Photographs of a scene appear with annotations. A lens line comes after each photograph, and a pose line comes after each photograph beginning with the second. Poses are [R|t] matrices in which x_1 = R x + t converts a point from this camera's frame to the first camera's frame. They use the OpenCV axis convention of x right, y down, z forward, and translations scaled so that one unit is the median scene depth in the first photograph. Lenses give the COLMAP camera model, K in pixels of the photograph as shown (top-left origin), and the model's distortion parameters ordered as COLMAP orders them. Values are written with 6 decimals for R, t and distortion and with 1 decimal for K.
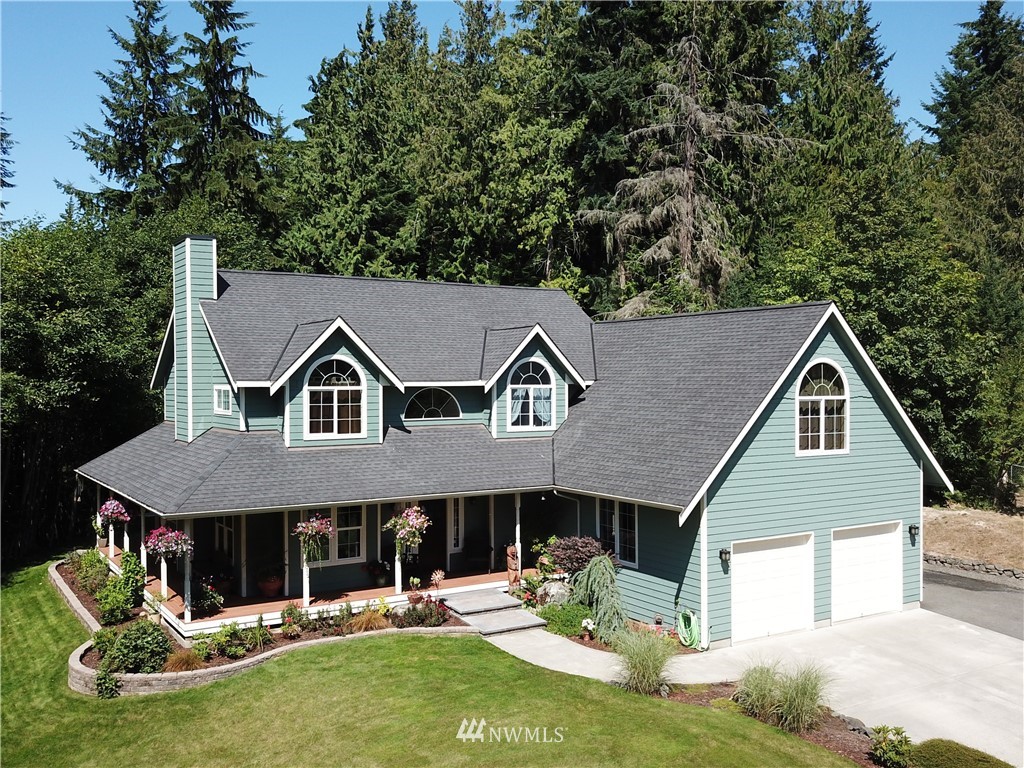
lens RADIAL K [[962.2, 0, 511.4], [0, 962.2, 380.8], [0, 0, 1]] dist [0.088348, 0.000000]
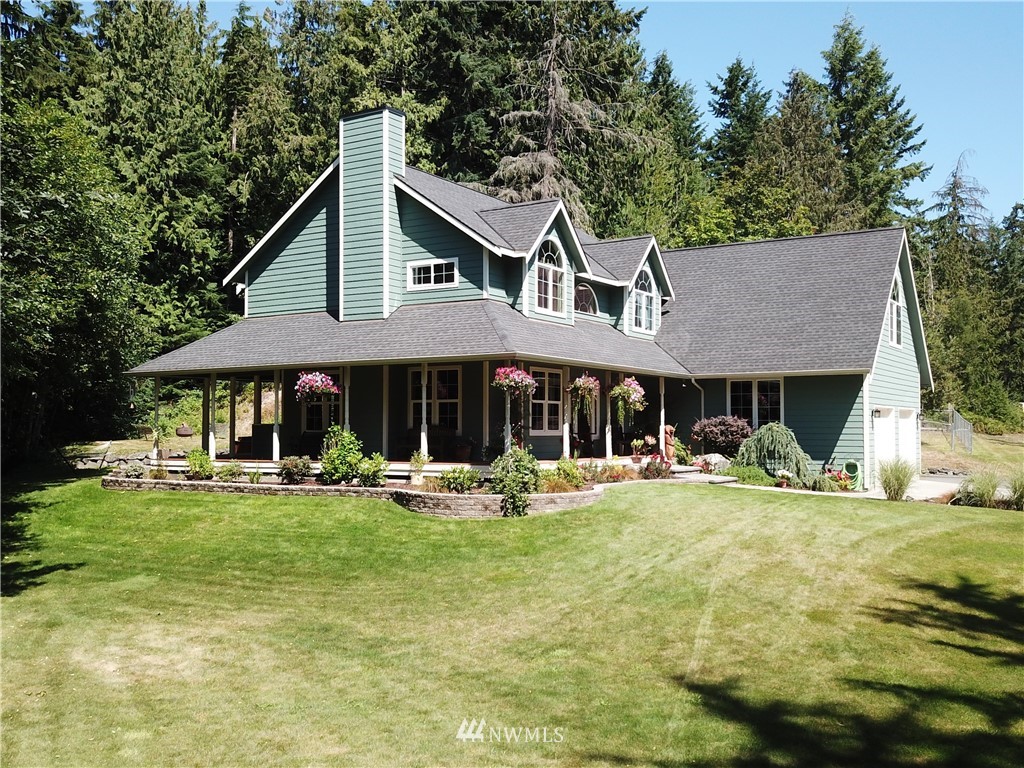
lens RADIAL K [[962.2, 0, 513.3], [0, 962.2, 386.1], [0, 0, 1]] dist [0.088348, 0.000000]
pose [[0.901820, 0.021683, 0.431567, -0.602384], [-0.005429, 0.999230, -0.038858, 0.160088], [-0.432077, 0.032700, 0.901243, 0.068315]]
